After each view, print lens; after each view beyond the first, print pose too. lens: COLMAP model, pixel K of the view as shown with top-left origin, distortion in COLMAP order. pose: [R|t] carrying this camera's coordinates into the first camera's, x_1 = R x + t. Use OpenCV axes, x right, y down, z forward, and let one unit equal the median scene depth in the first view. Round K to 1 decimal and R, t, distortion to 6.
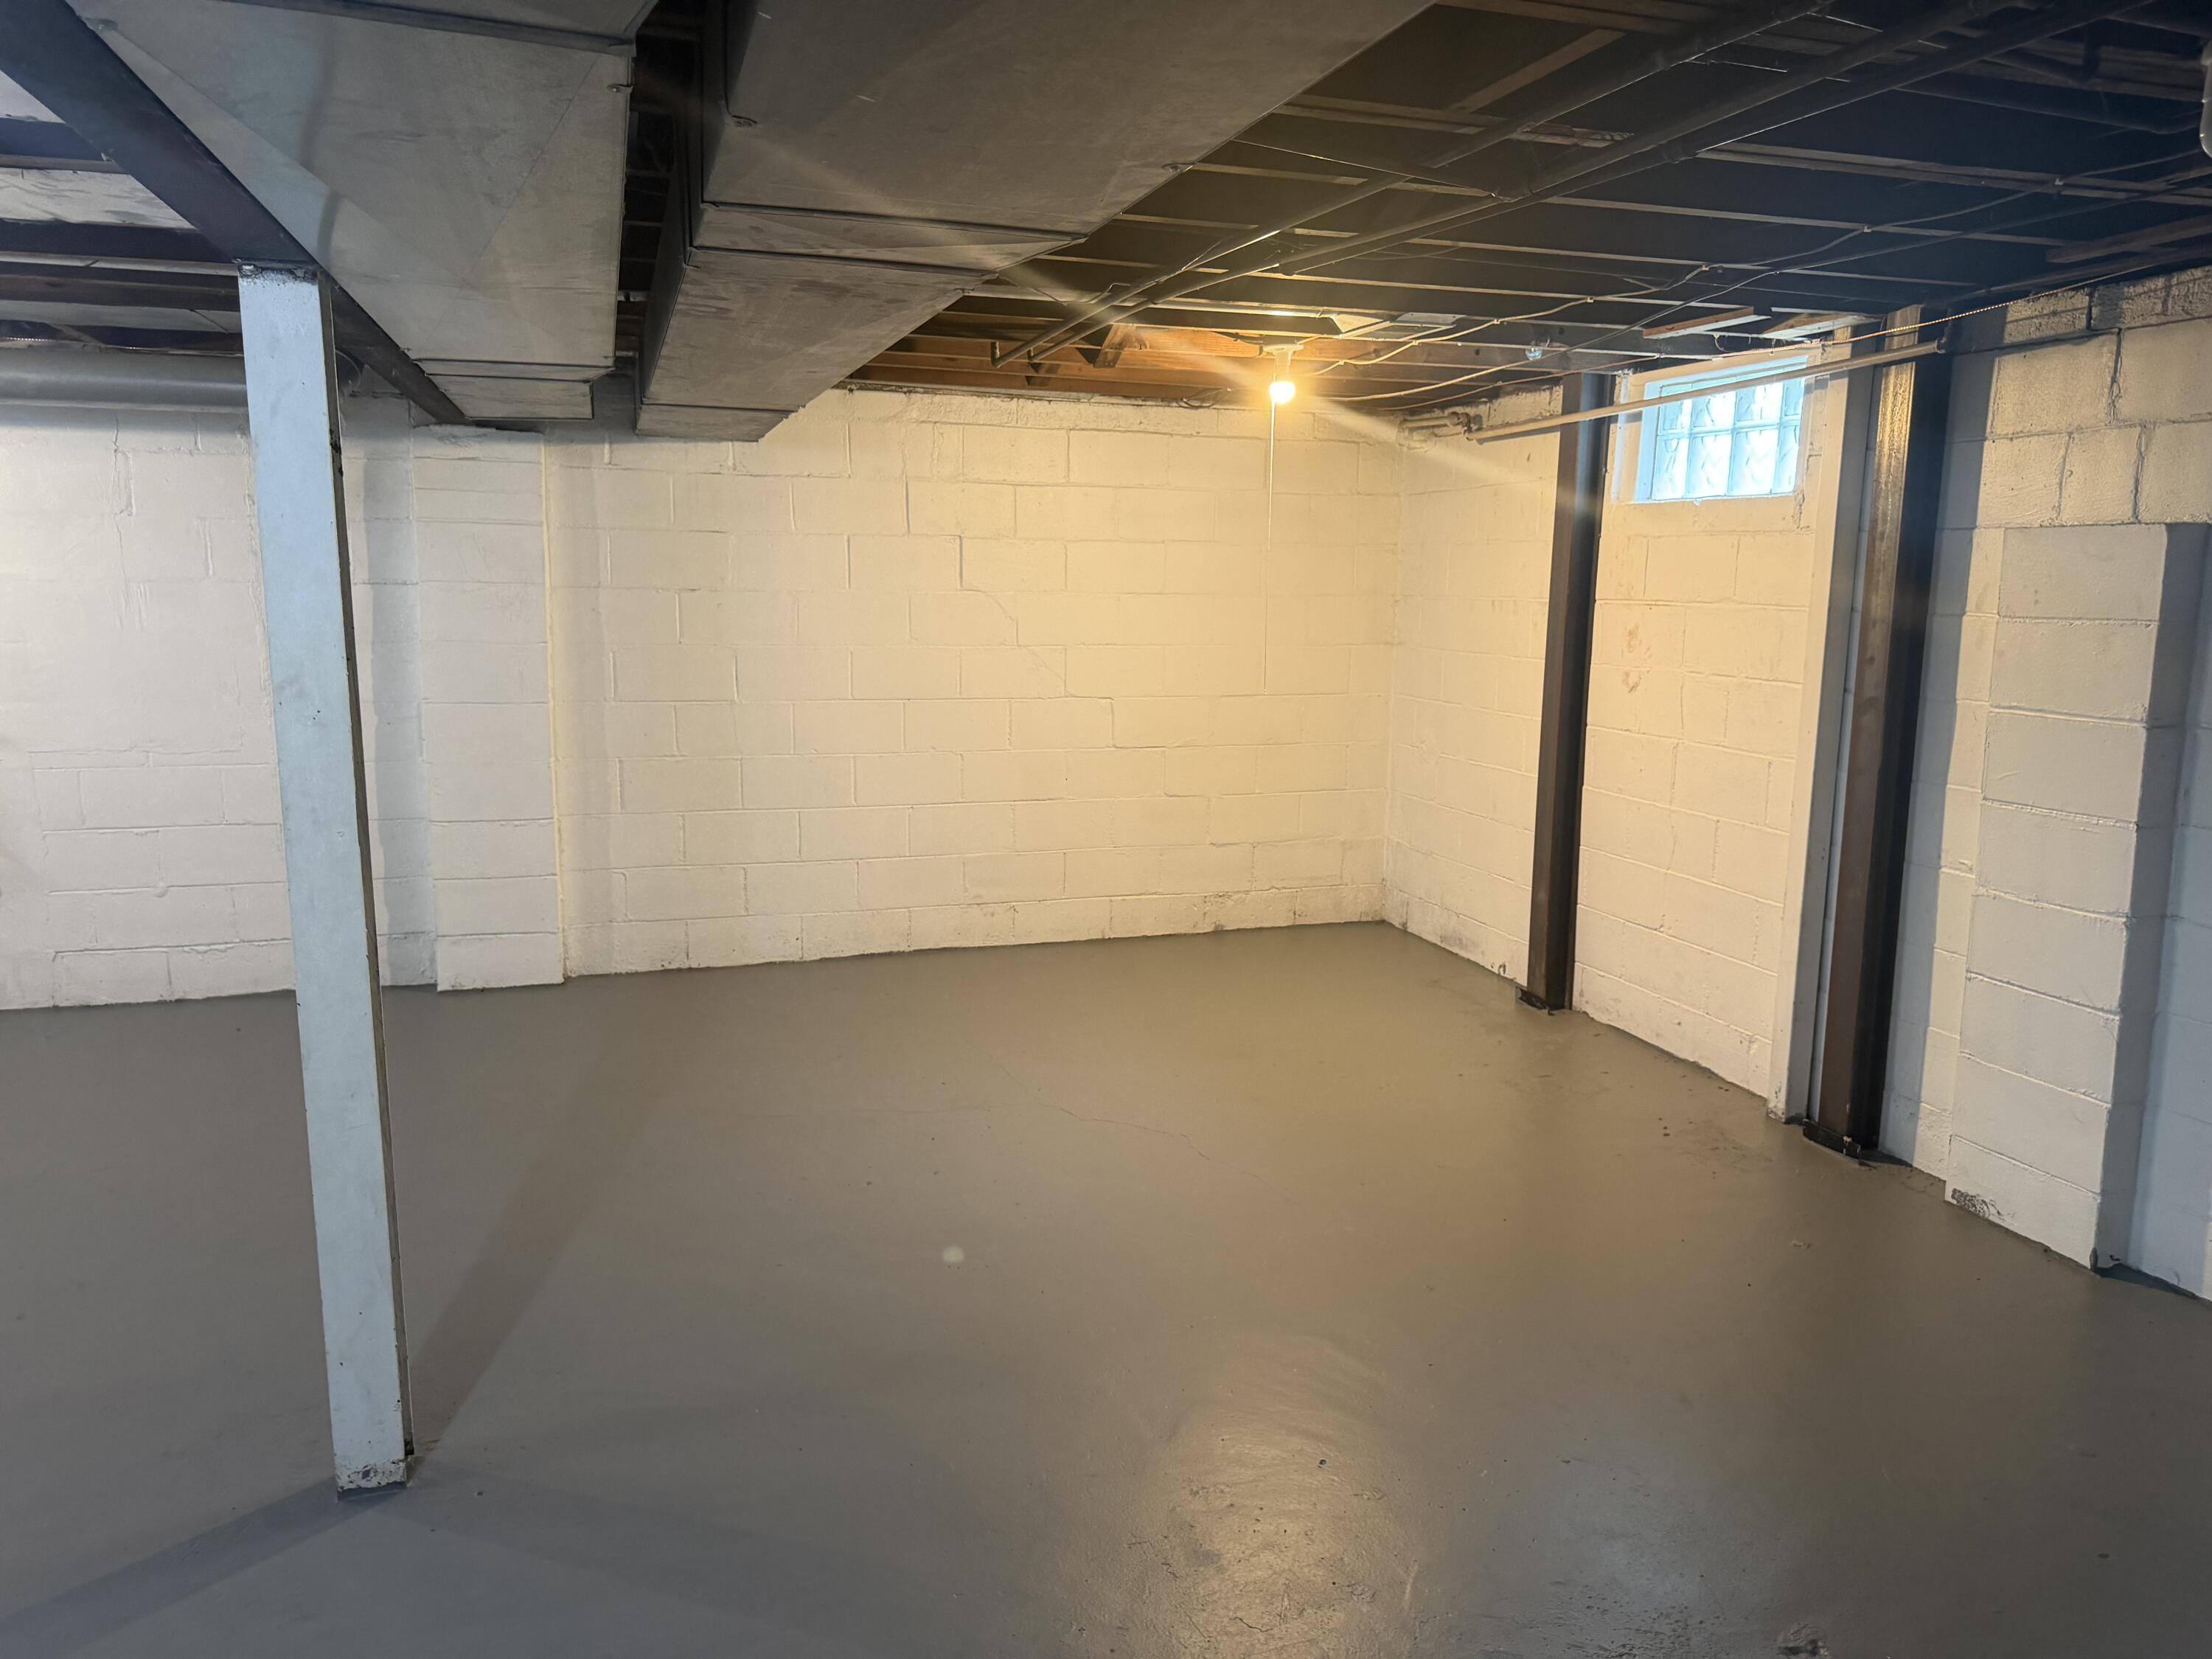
lens RADIAL K [[1569.3, 0, 1106.0], [0, 1569.3, 829.5], [0, 0, 1]] dist [0.049786, -0.092994]
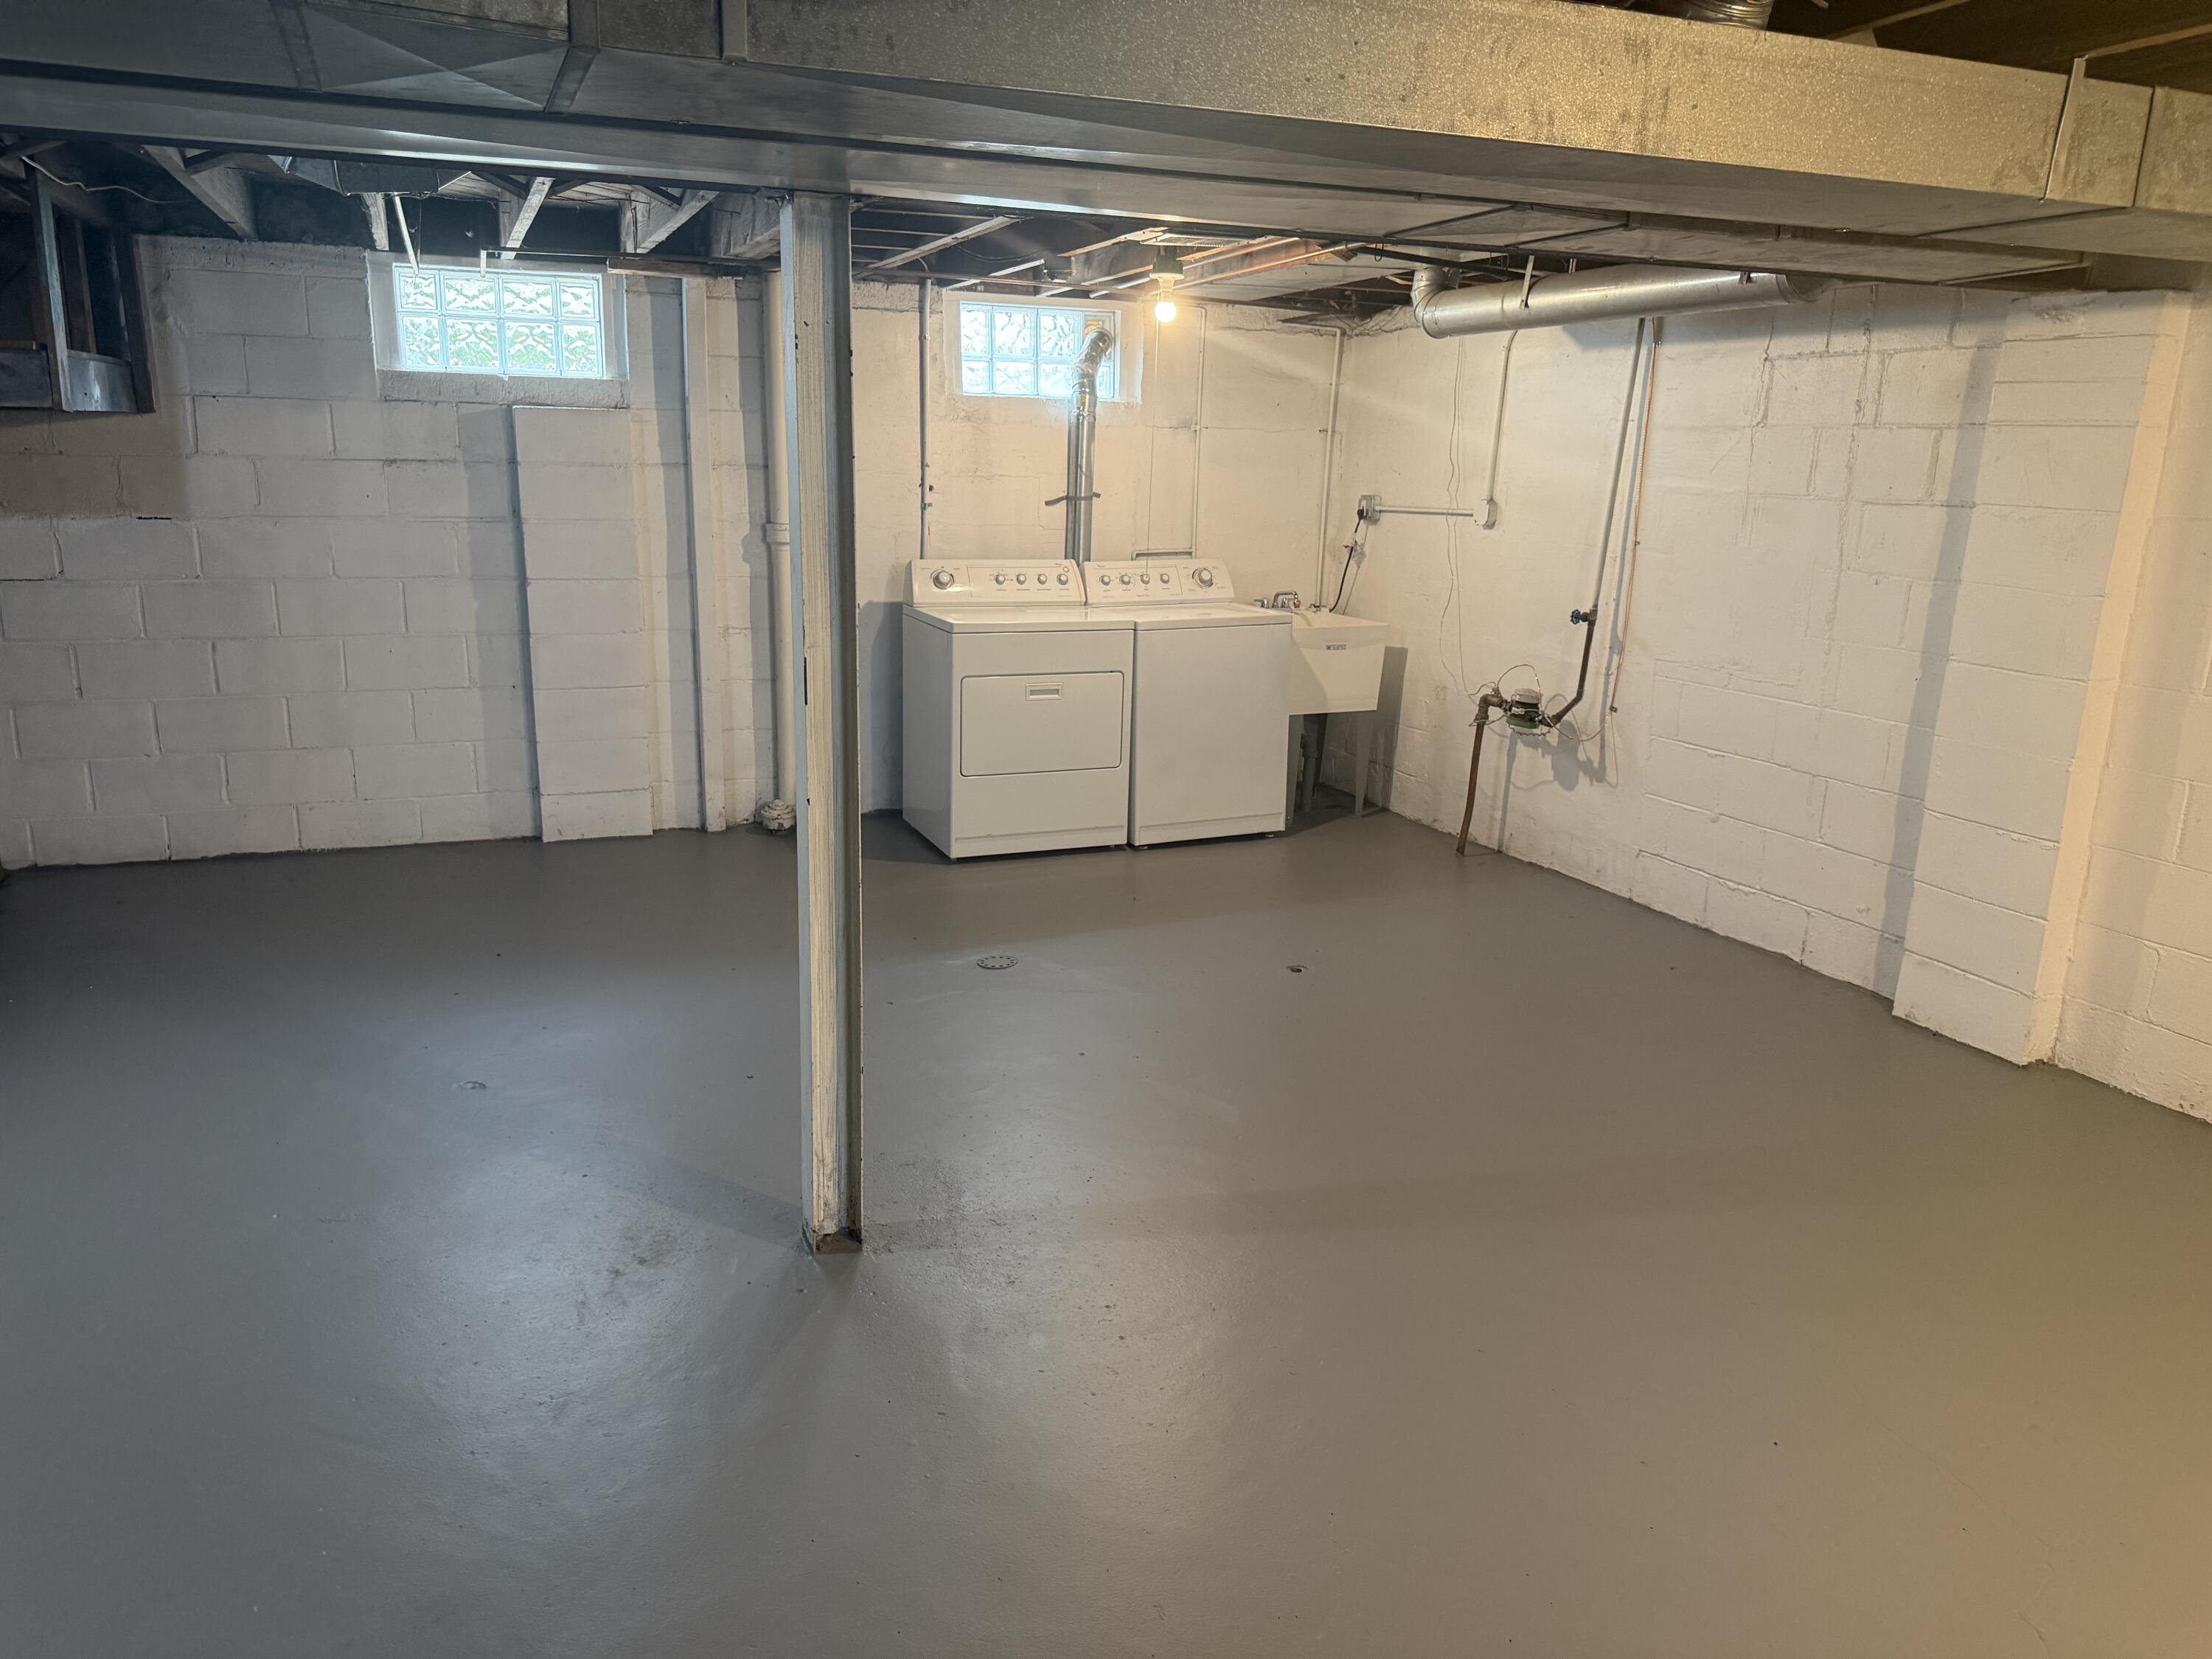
lens RADIAL K [[1569.3, 0, 1106.0], [0, 1569.3, 829.5], [0, 0, 1]] dist [0.049786, -0.092994]
pose [[0.055785, 0.220128, -0.973875, 0.330371], [-0.163815, 0.964193, 0.208556, -0.094707], [0.984913, 0.147901, 0.089848, 0.532994]]
